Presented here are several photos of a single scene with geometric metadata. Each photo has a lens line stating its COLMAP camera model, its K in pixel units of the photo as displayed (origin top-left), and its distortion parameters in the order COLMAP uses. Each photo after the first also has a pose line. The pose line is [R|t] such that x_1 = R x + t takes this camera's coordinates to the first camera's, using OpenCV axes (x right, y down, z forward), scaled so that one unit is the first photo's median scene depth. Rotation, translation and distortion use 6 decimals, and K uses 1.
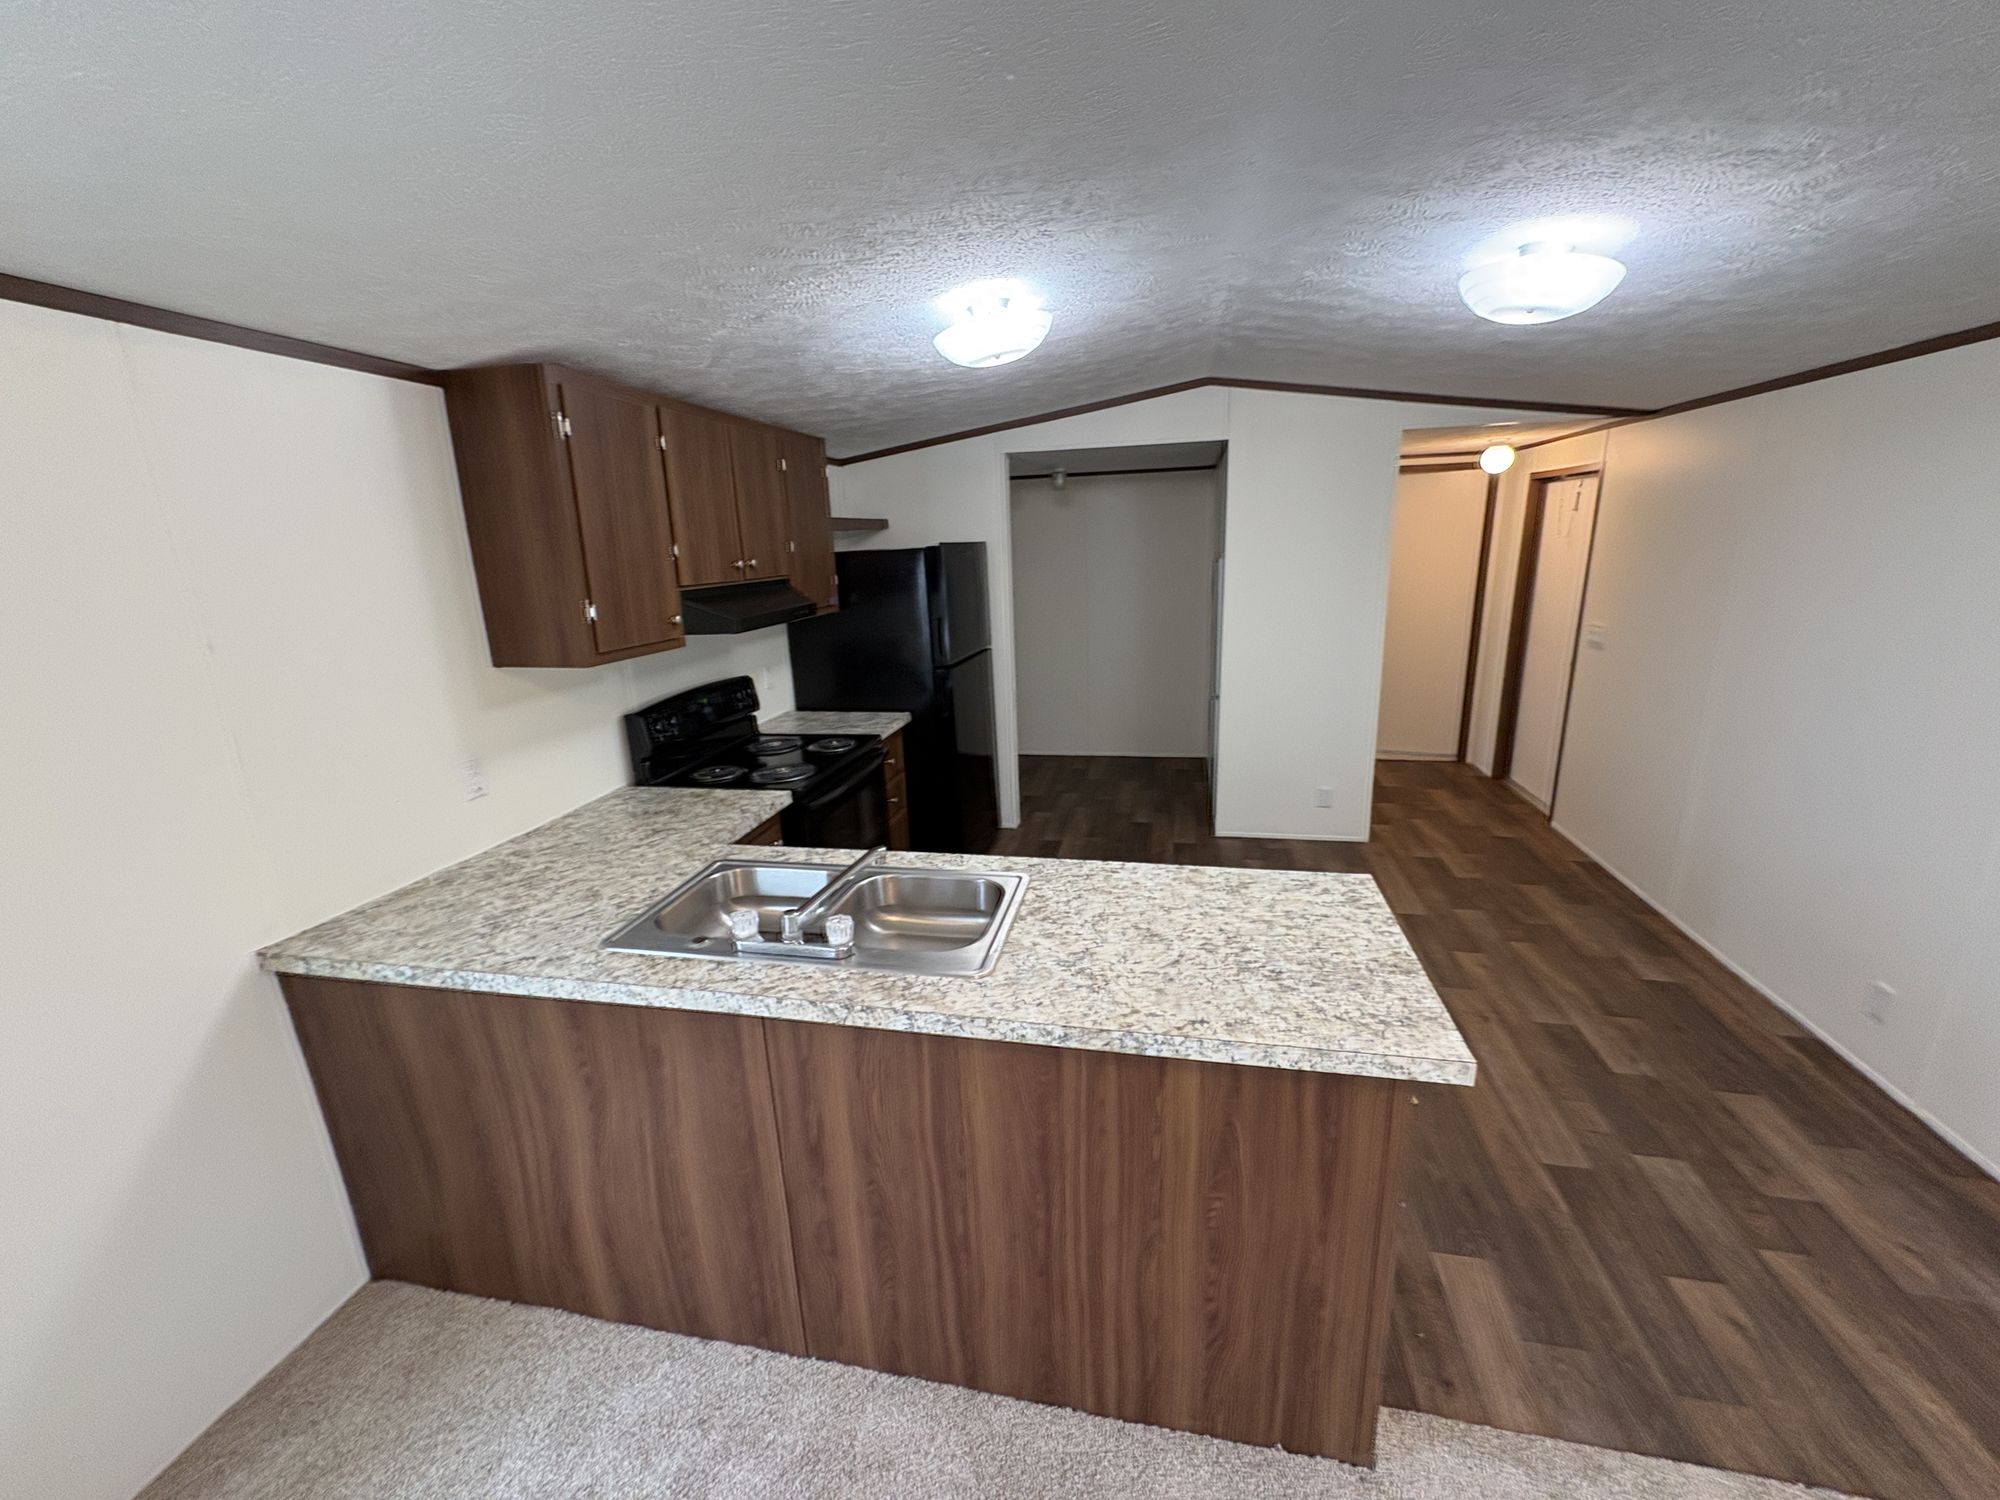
lens RADIAL K [[799.2, 0, 1002.3], [0, 799.2, 750.9], [0, 0, 1]] dist [-0.000526, 0.000367]
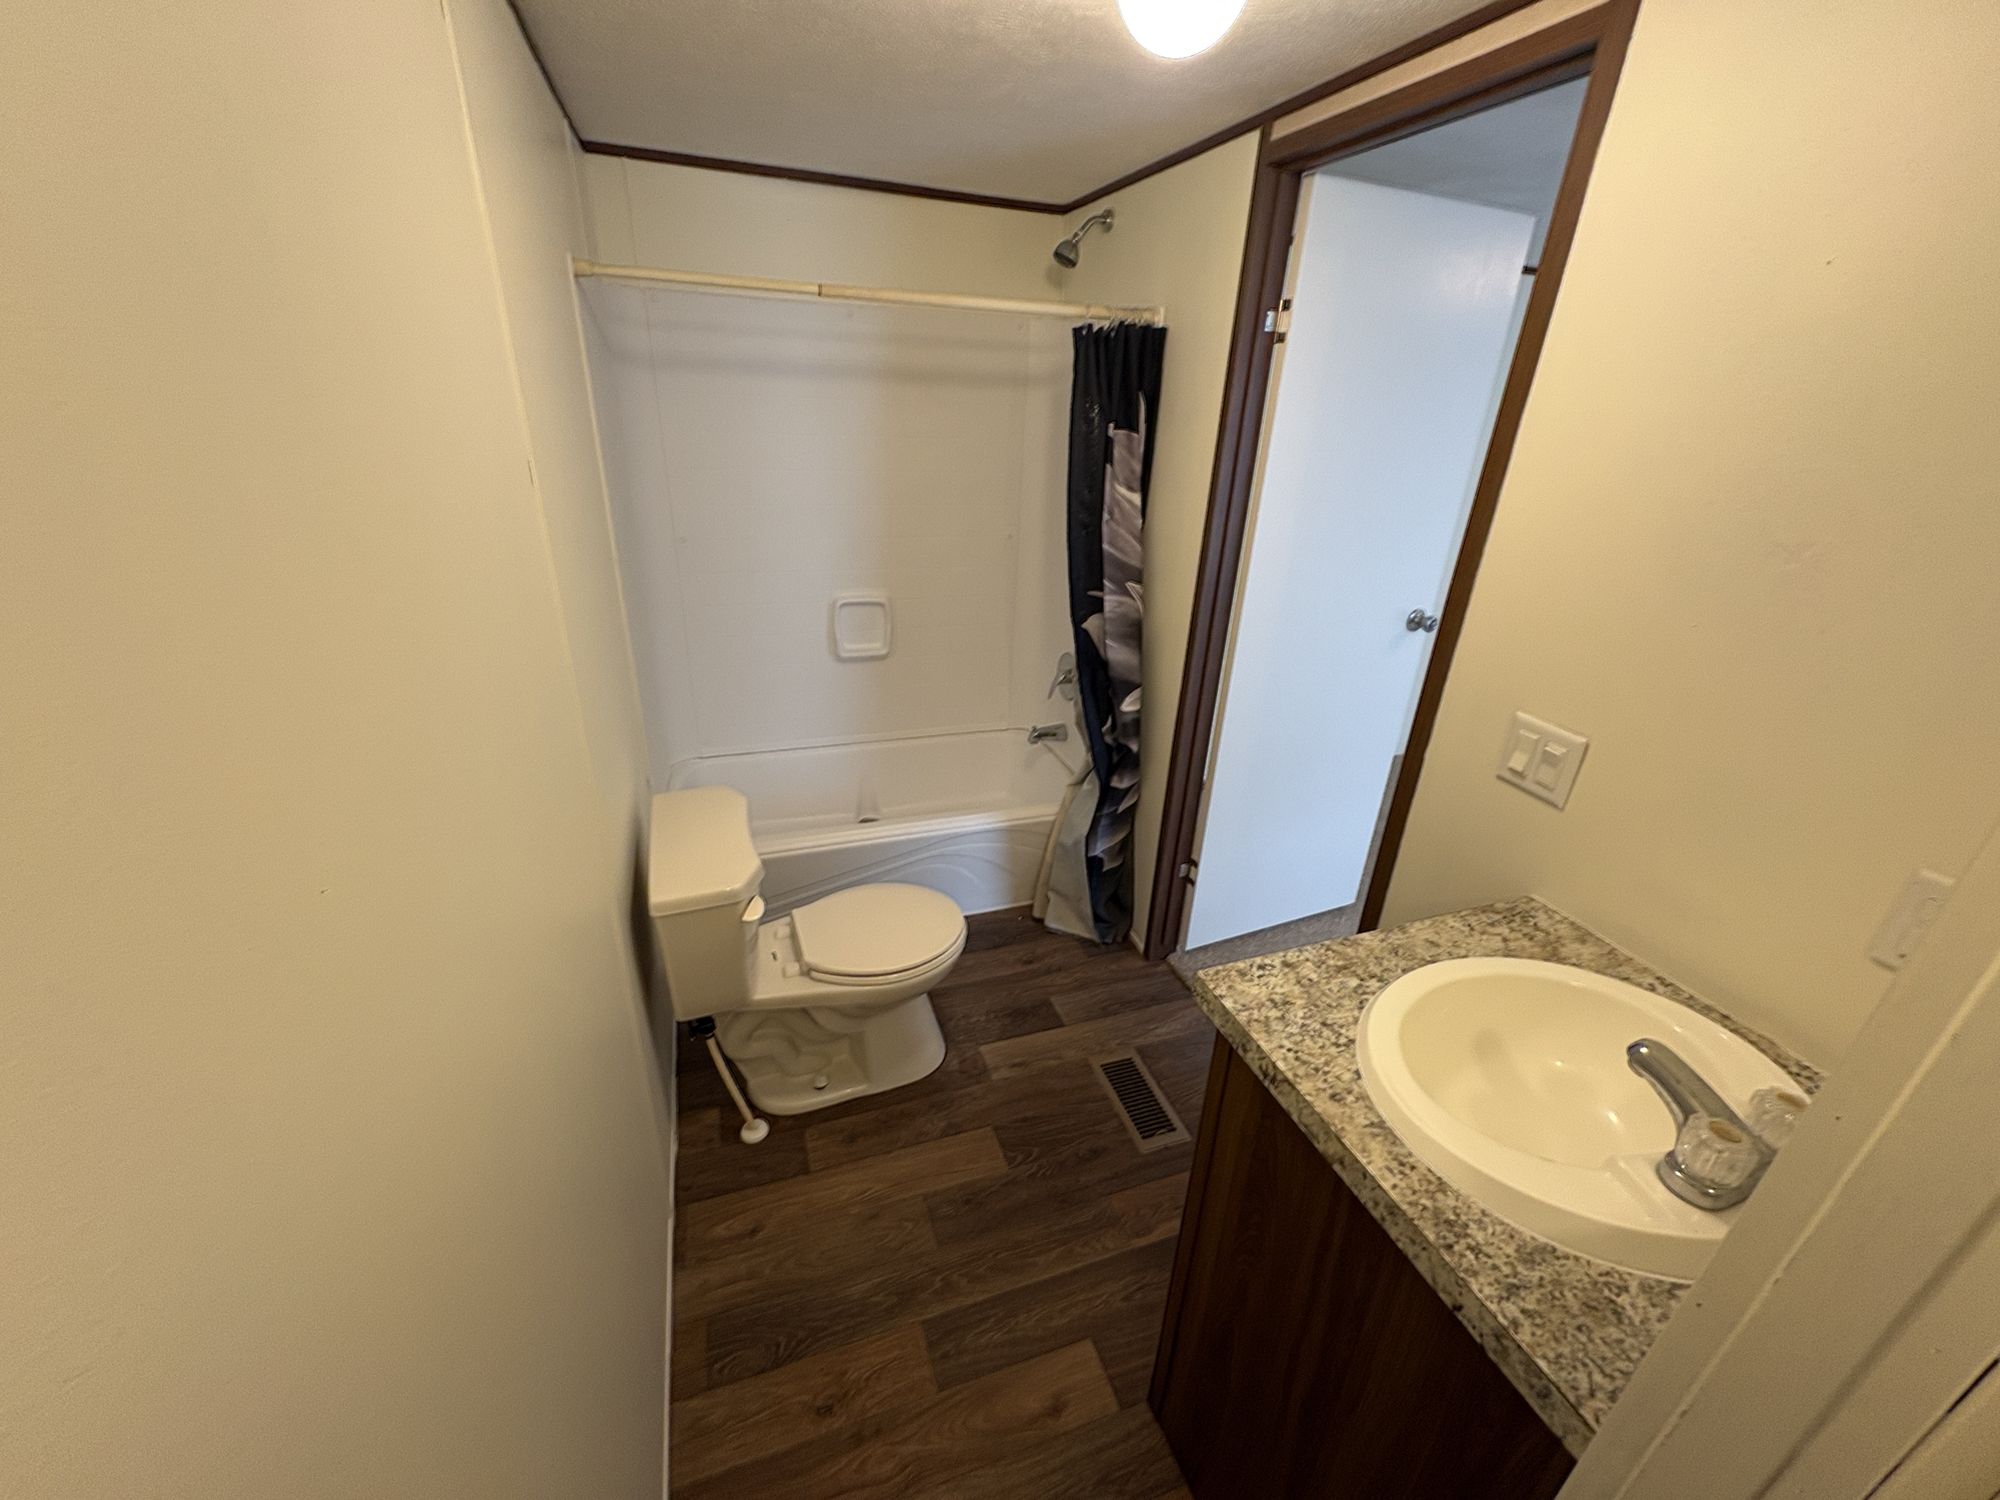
lens RADIAL K [[799.2, 0, 993.3], [0, 799.2, 748.7], [0, 0, 1]] dist [-0.000526, 0.000367]
pose [[0.514730, 0.395737, -0.760556, 1.396136], [-0.265504, 0.917066, 0.297485, -0.331440], [0.815206, 0.048806, 0.577111, 1.258907]]
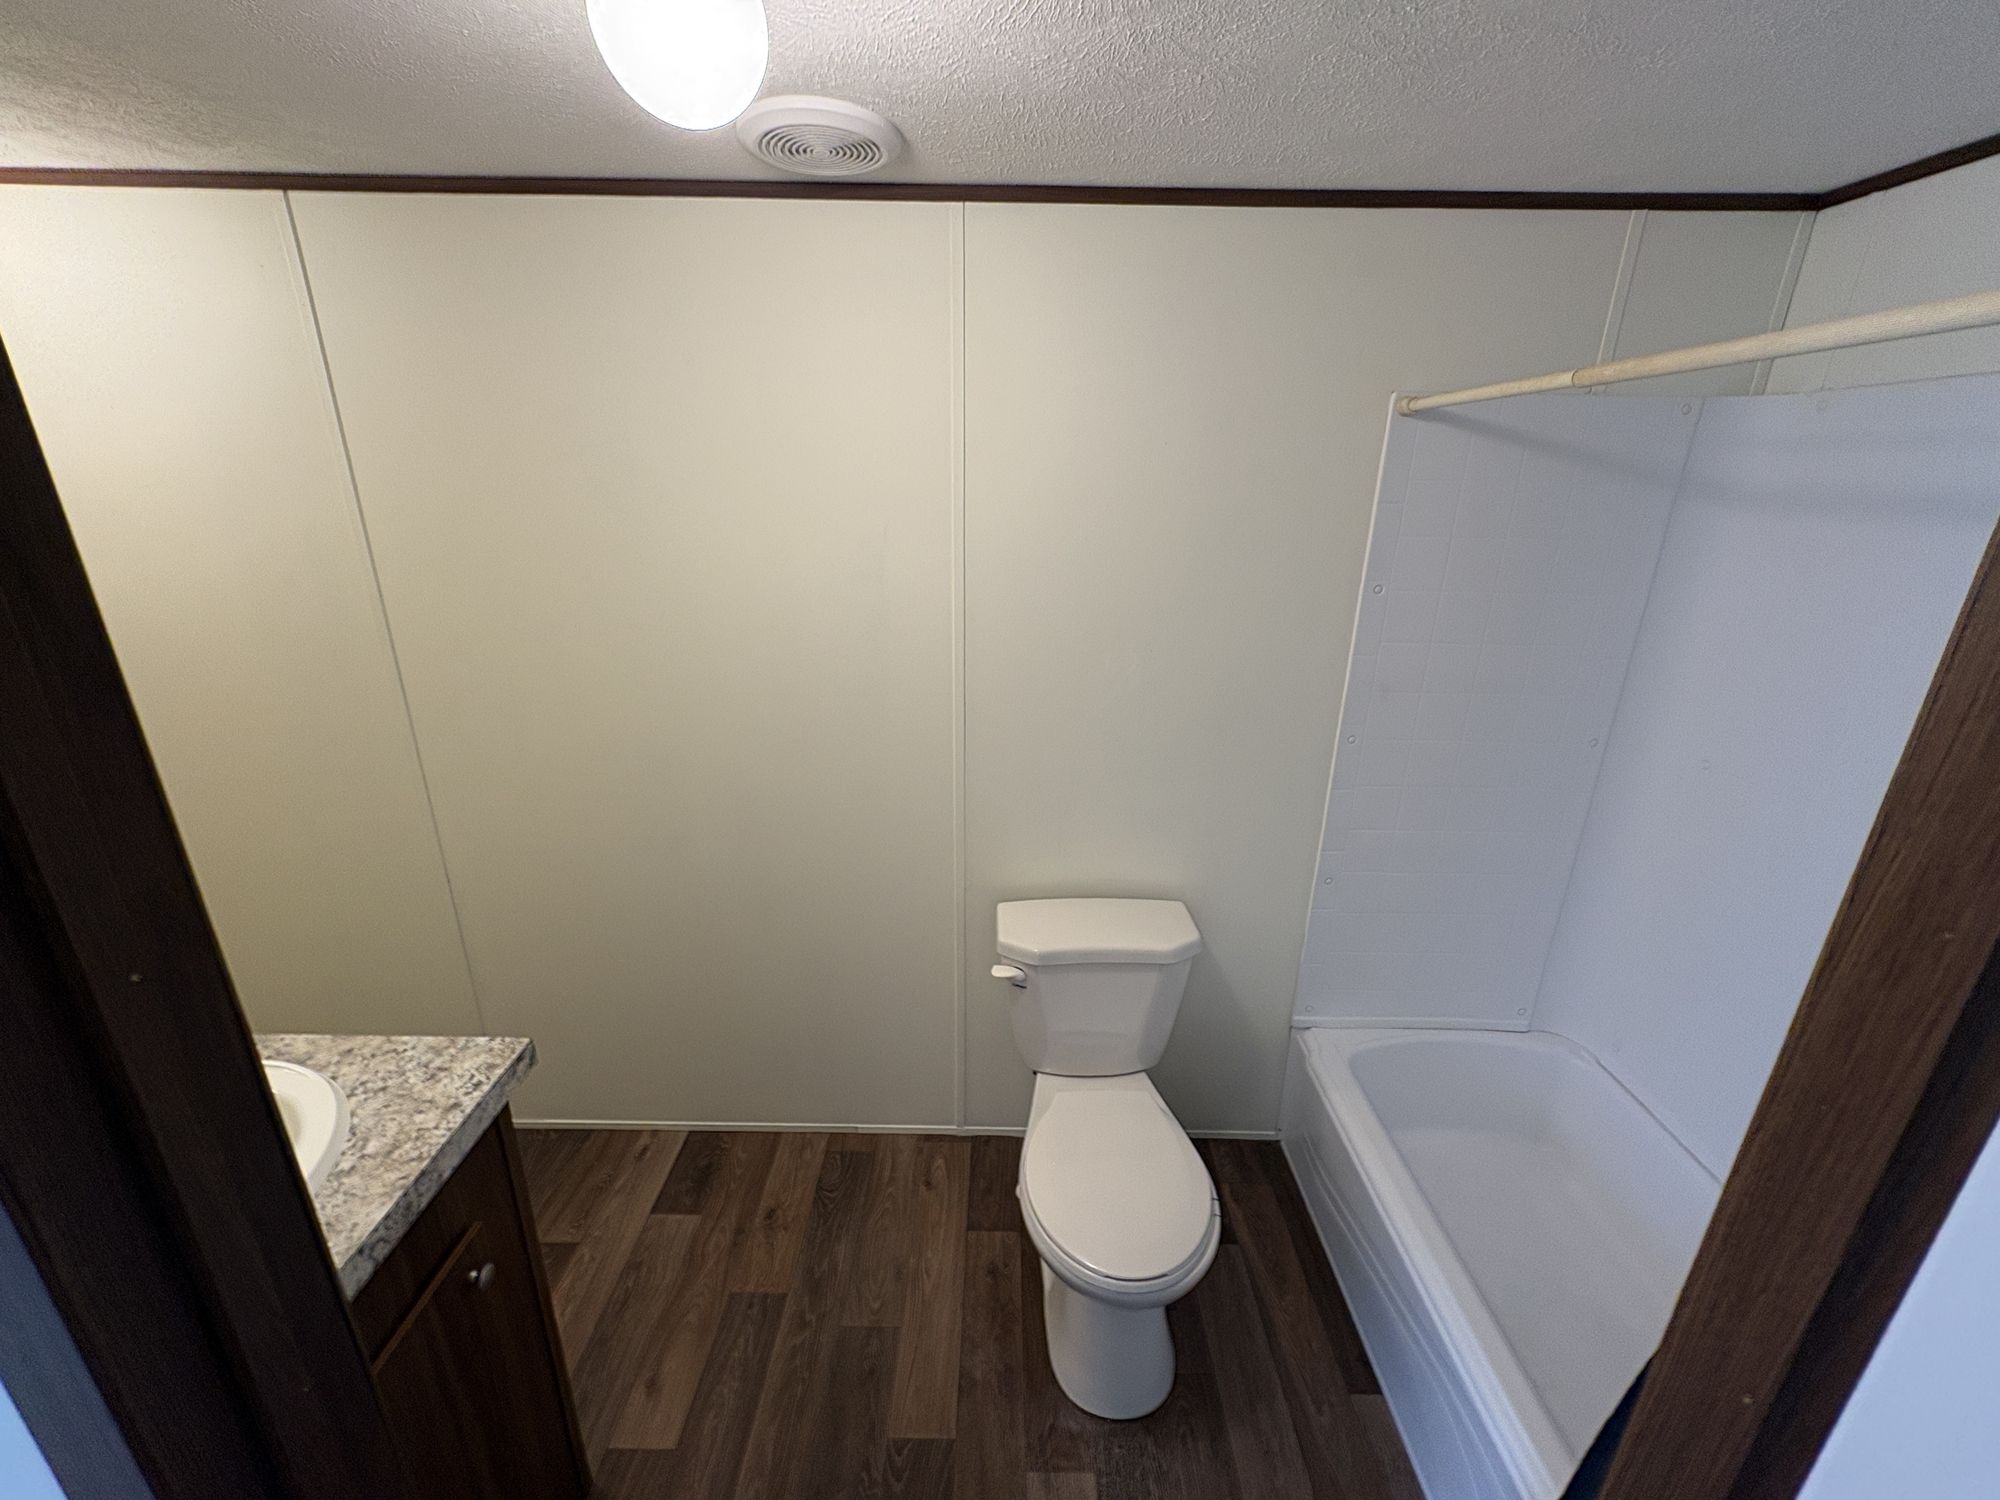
lens RADIAL K [[799.2, 0, 997.8], [0, 799.2, 756.0], [0, 0, 1]] dist [-0.000526, 0.000367]
pose [[-0.979295, 0.081216, -0.185433, 0.822967], [-0.036995, 0.828772, 0.558362, -0.585371], [0.199029, 0.553662, -0.808607, 2.196712]]
